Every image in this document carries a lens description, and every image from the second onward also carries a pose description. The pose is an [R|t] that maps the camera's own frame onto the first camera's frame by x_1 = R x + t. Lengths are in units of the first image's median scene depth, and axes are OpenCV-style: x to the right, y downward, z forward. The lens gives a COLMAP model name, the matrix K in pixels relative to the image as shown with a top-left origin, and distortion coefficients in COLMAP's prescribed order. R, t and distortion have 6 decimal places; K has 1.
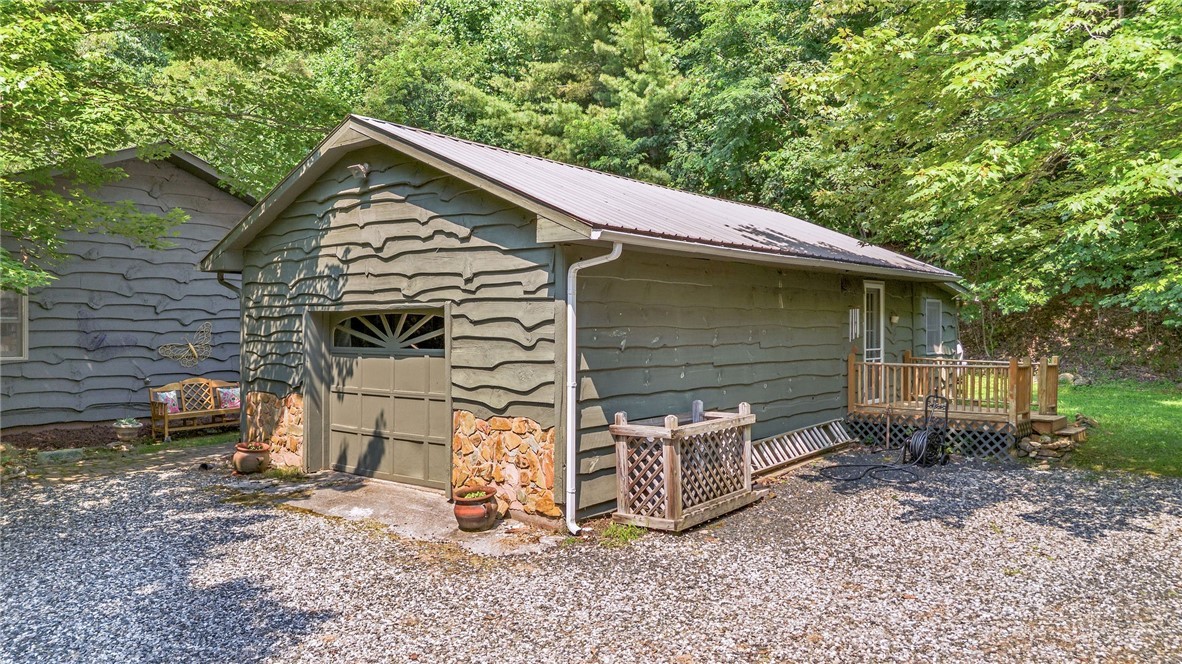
lens RADIAL K [[831.5, 0, 591.0], [0, 831.5, 332.0], [0, 0, 1]] dist [0.004551, -0.001296]
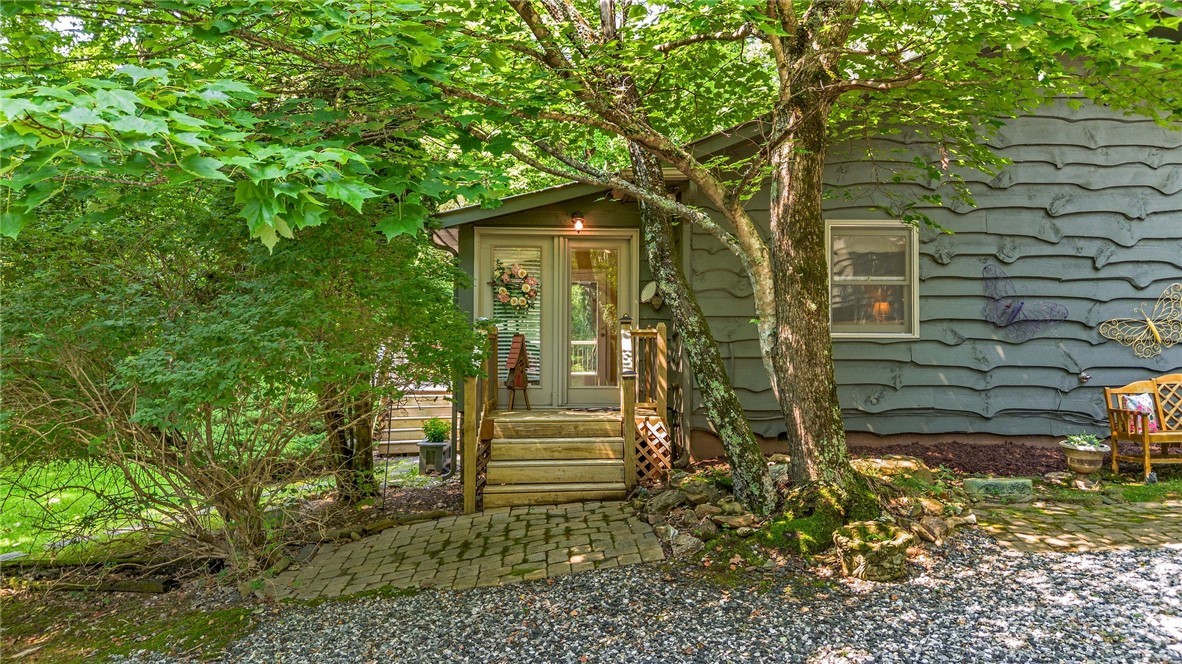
lens RADIAL K [[831.5, 0, 591.0], [0, 831.5, 332.0], [0, 0, 1]] dist [0.004551, -0.001296]
pose [[0.665387, -0.012116, -0.746400, -0.324609], [-0.008915, 0.999668, -0.024175, 0.044917], [0.746445, 0.022740, 0.665058, 0.322136]]
